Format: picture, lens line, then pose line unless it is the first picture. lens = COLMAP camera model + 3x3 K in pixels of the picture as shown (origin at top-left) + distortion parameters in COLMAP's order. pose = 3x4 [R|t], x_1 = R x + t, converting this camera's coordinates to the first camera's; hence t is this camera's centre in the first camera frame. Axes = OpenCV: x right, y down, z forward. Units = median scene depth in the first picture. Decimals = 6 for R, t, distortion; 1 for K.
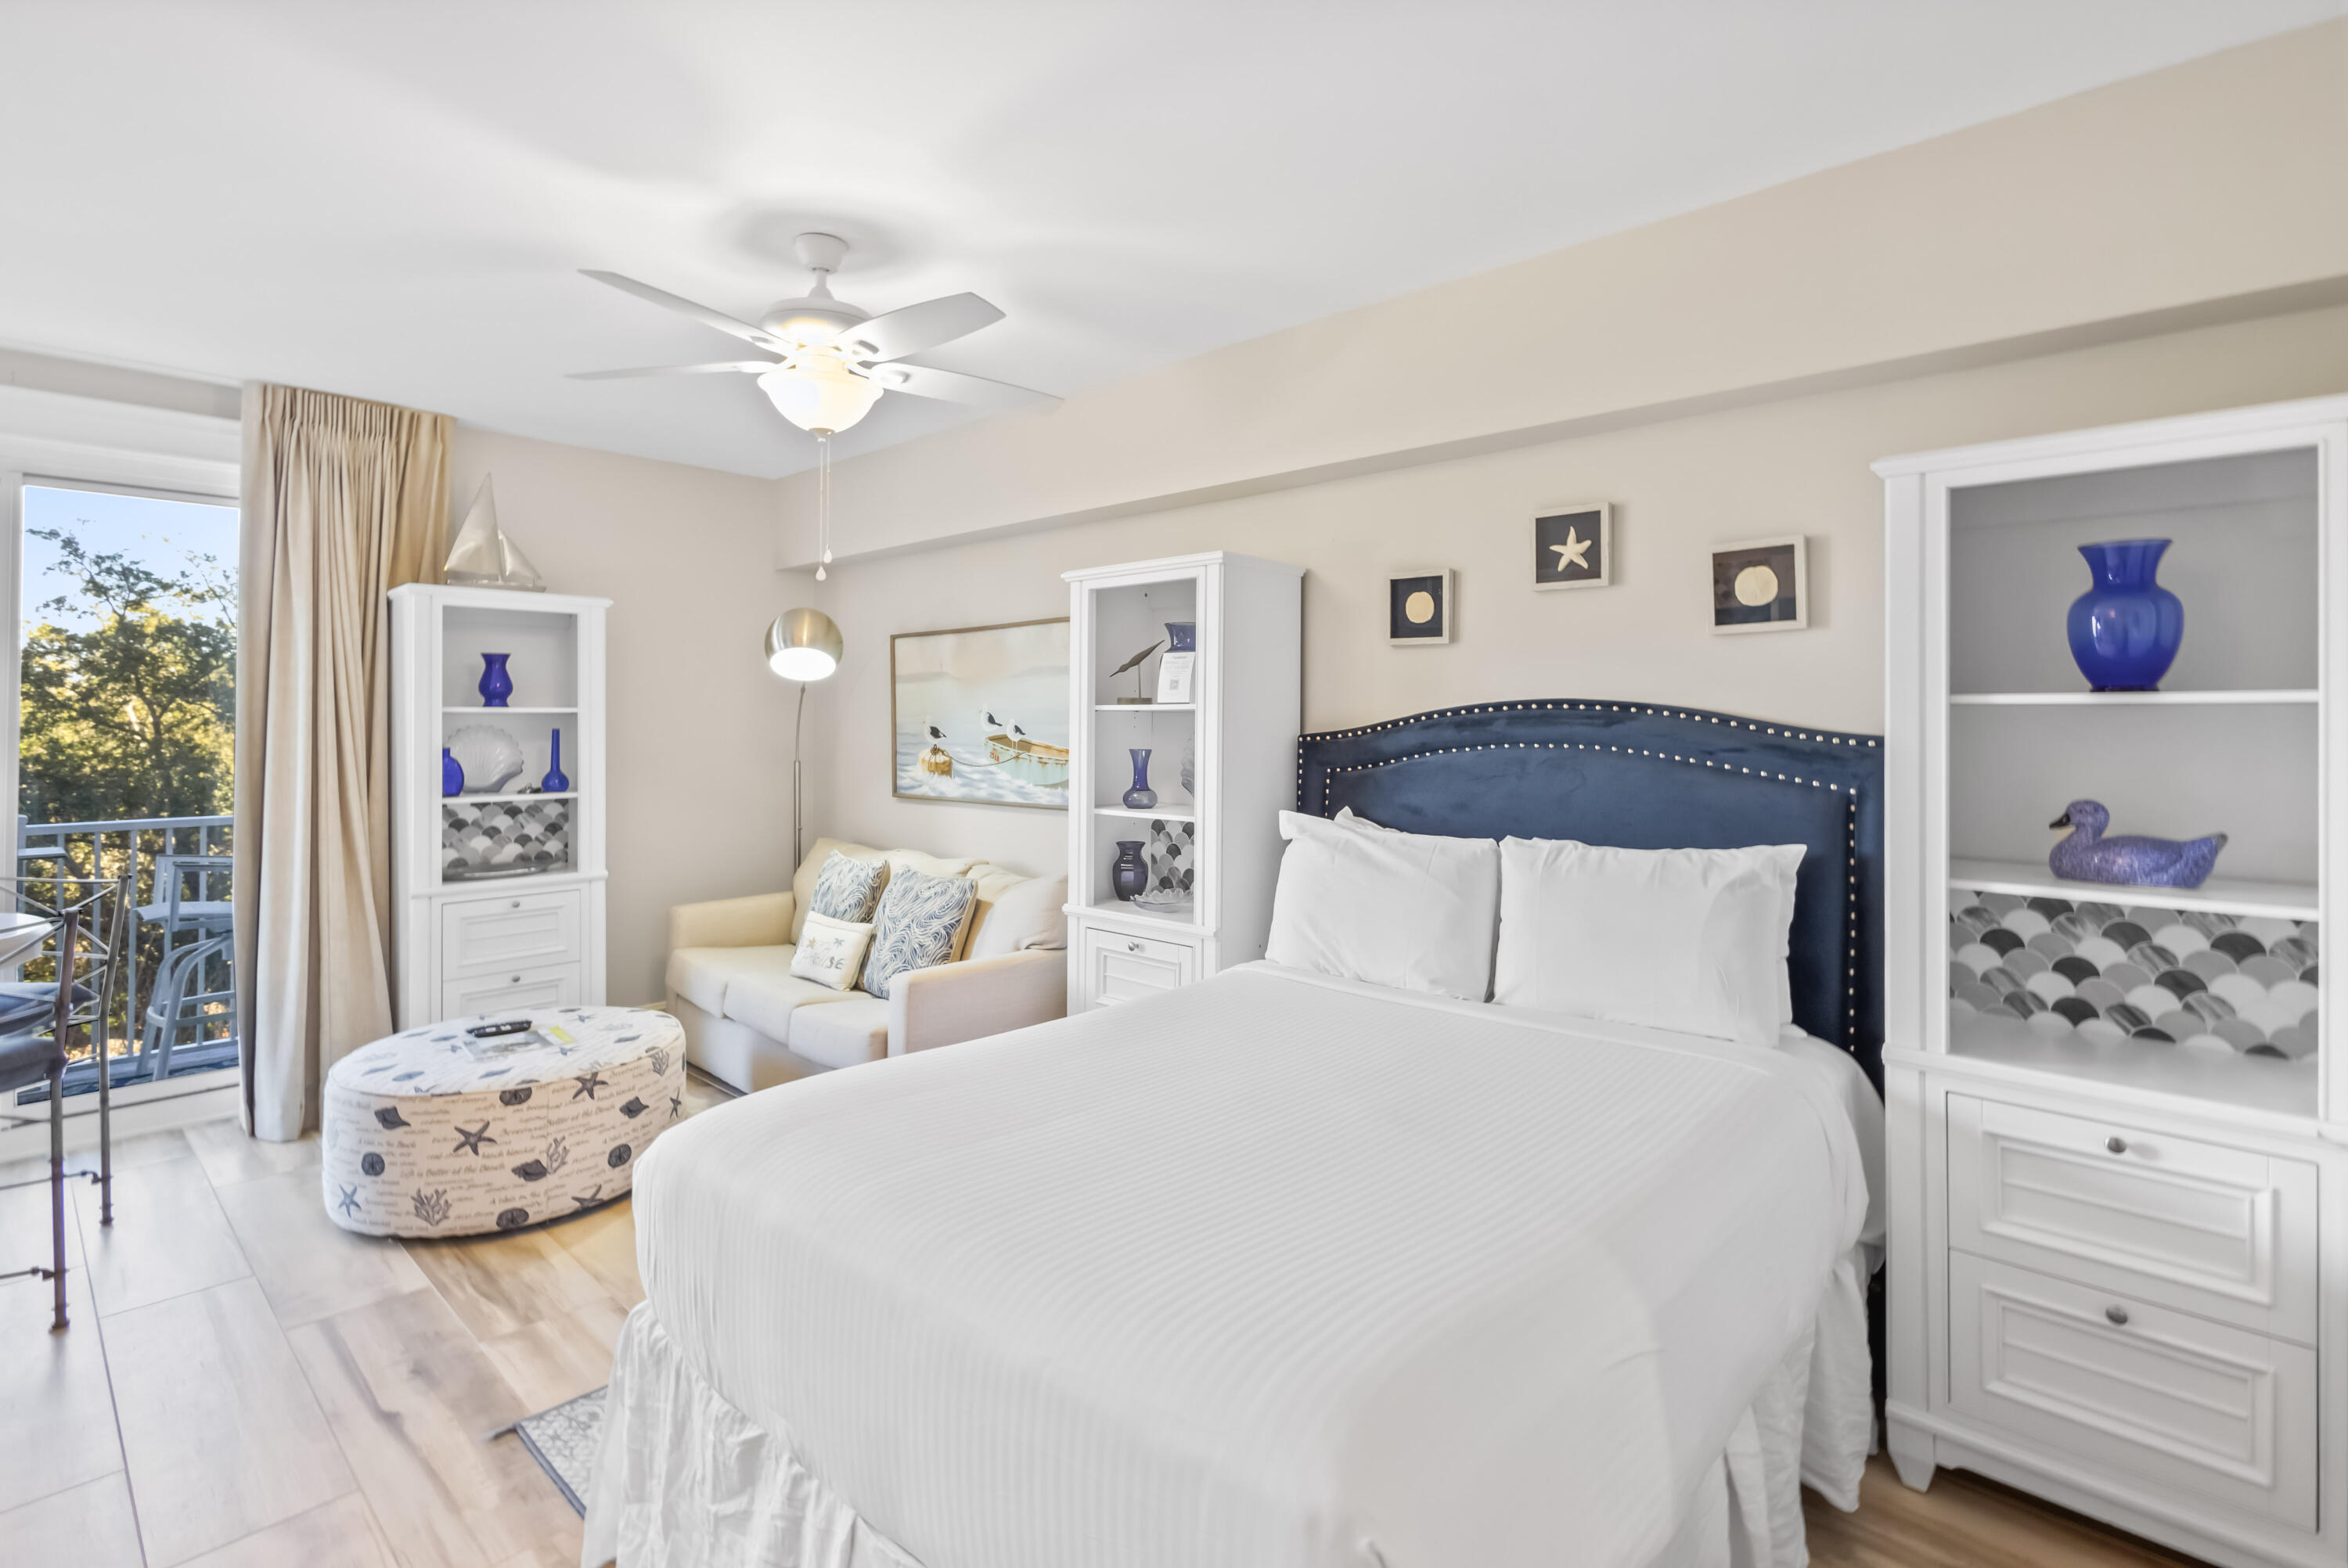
lens RADIAL K [[1122.9, 0, 1176.3], [0, 1122.9, 715.4], [0, 0, 1]] dist [0.008844, 0.000134]
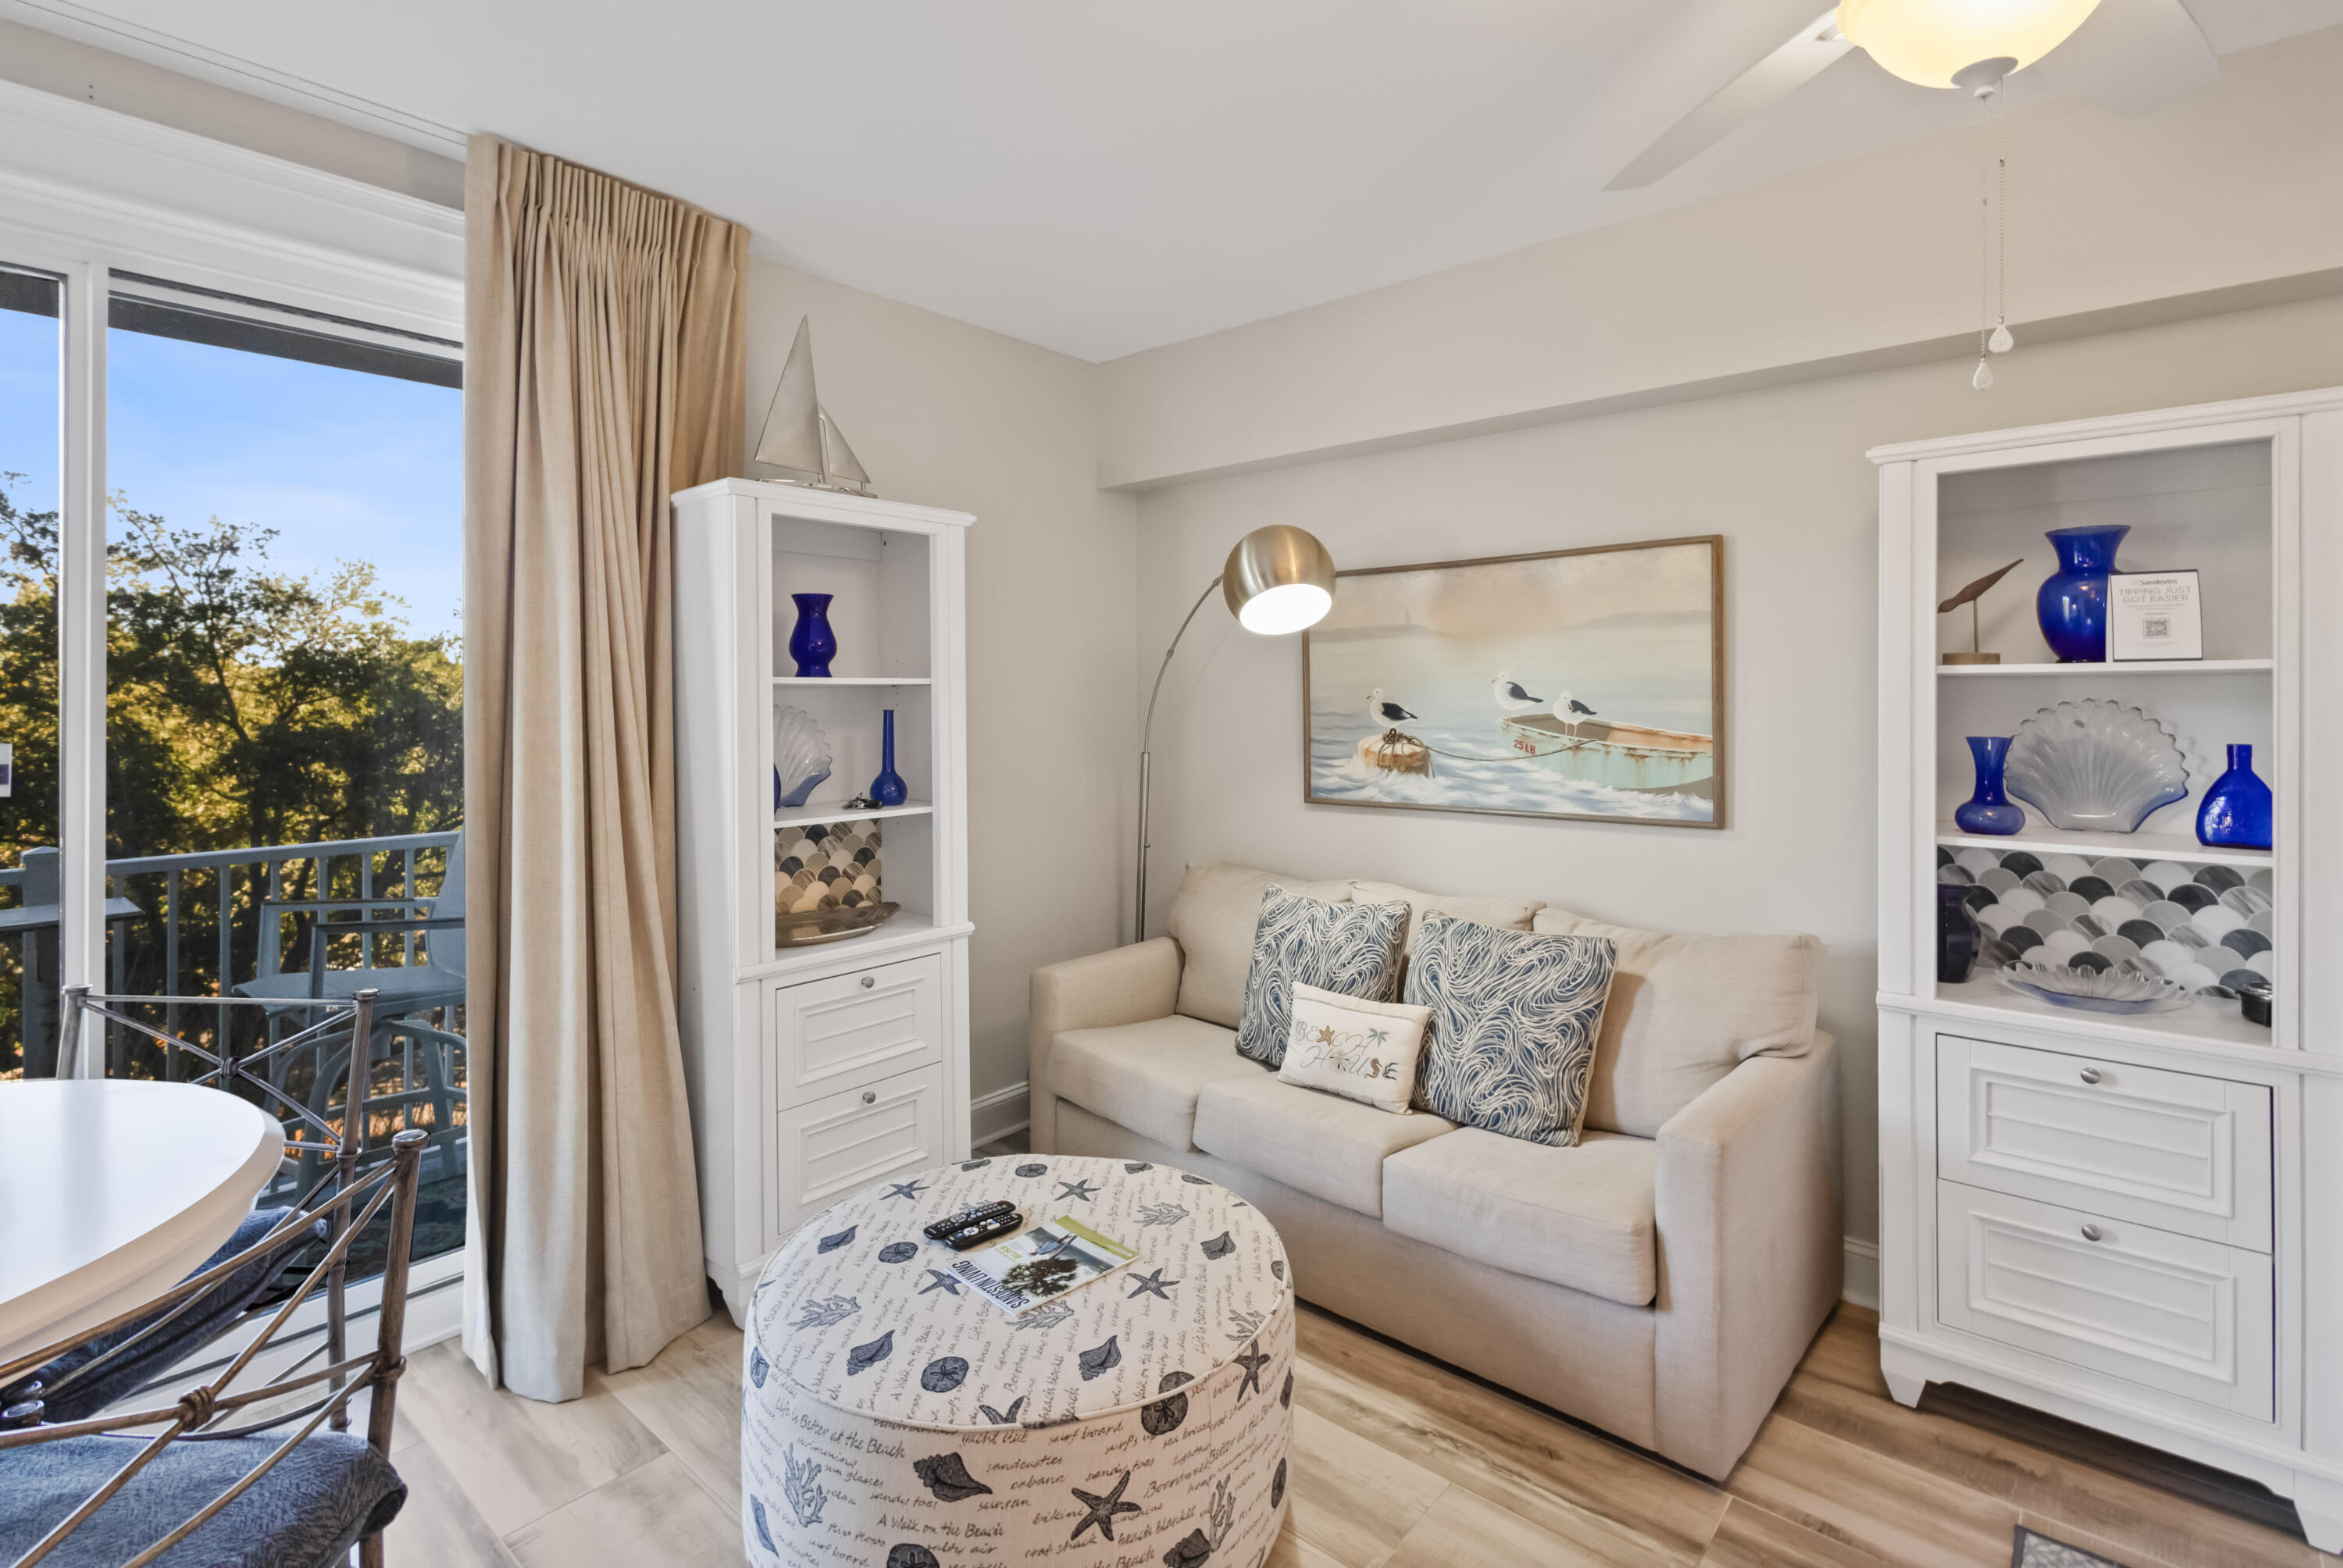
lens RADIAL K [[1120.6, 0, 1170.5], [0, 1120.6, 703.6], [0, 0, 1]] dist [0.008844, 0.000134]
pose [[0.999062, -0.005871, 0.042909, -0.430845], [0.005437, 0.999933, 0.010218, 0.002370], [-0.042966, -0.009975, 0.999027, 0.344486]]
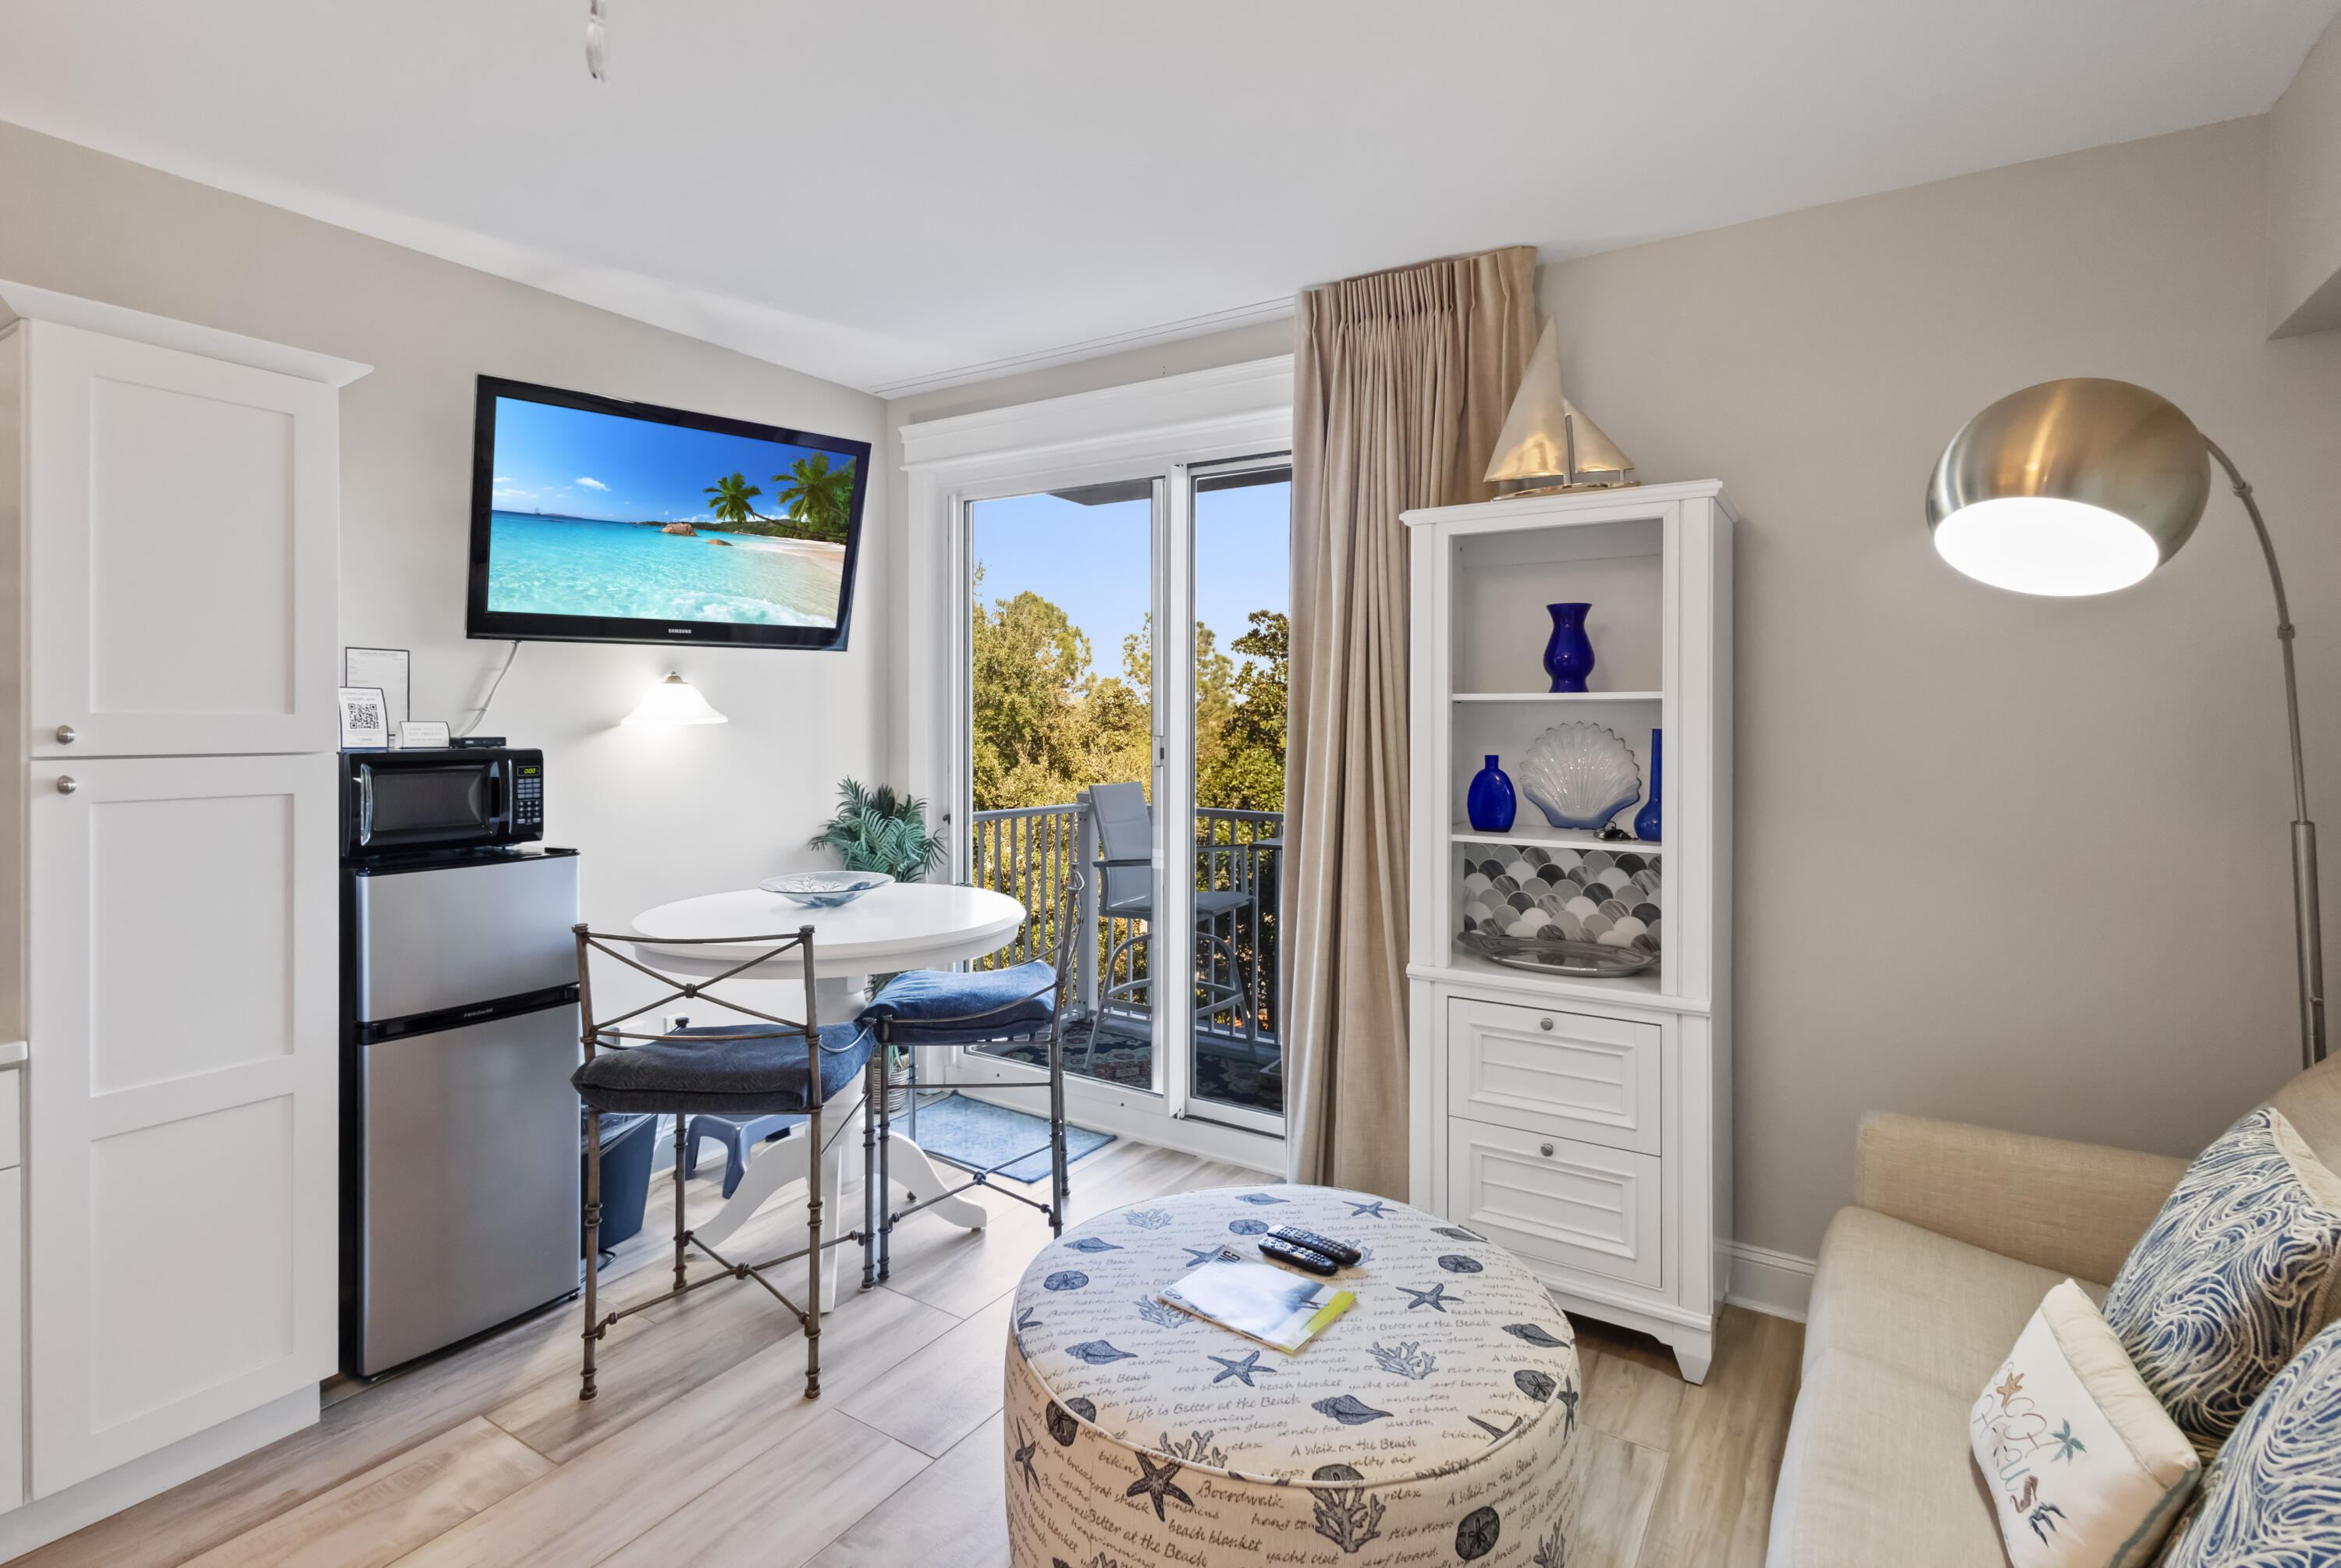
lens RADIAL K [[1119.6, 0, 1164.9], [0, 1119.6, 727.4], [0, 0, 1]] dist [0.008844, 0.000134]
pose [[0.191949, 0.011278, -0.981340, -0.046542], [0.001420, 0.999930, 0.011770, 0.004314], [0.981404, -0.003653, 0.191920, 0.676210]]
